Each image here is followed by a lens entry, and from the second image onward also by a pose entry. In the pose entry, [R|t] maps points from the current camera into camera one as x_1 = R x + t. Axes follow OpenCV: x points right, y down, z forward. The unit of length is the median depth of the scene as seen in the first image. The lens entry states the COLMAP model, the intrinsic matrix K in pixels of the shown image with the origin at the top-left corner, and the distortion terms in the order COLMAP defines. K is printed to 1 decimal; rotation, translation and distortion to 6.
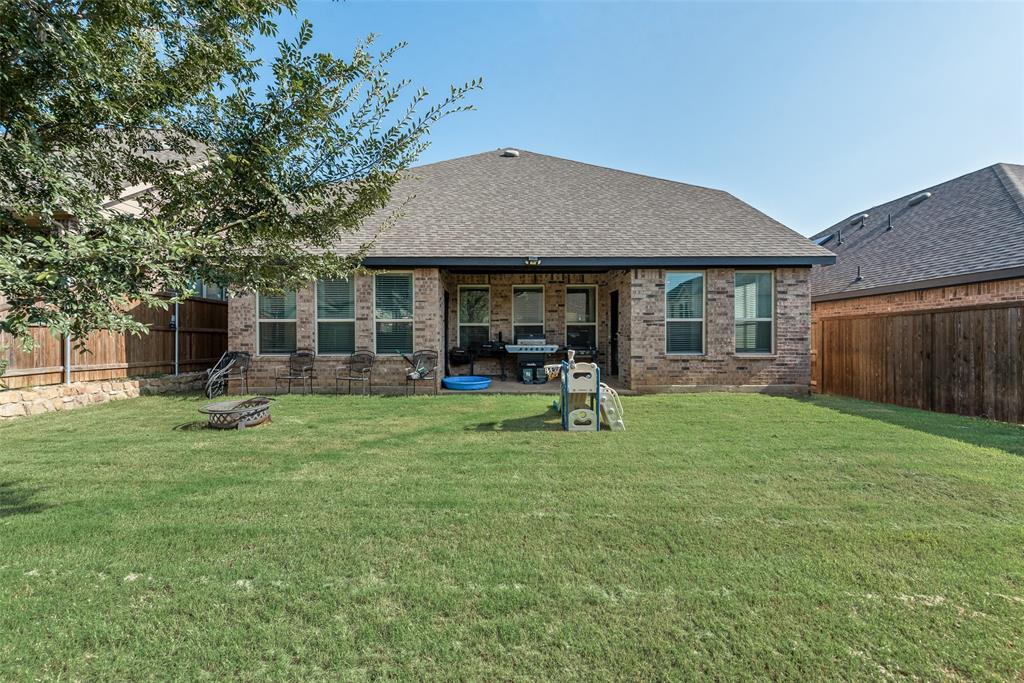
lens RADIAL K [[406.4, 0, 509.7], [0, 406.4, 344.5], [0, 0, 1]] dist [0.001311, -0.000223]
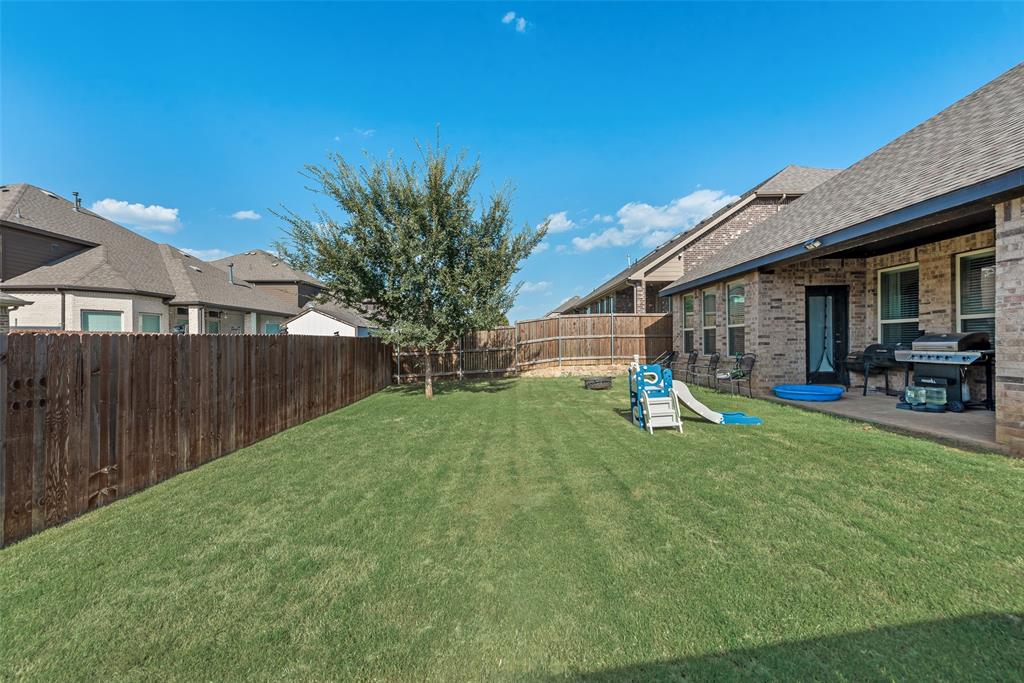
lens RADIAL K [[406.4, 0, 509.7], [0, 406.4, 344.5], [0, 0, 1]] dist [0.001311, -0.000223]
pose [[-0.010405, 0.003956, -0.999938, 0.813279], [-0.001130, 0.999991, 0.003968, -0.012003], [0.999945, 0.001172, -0.010401, 0.398245]]
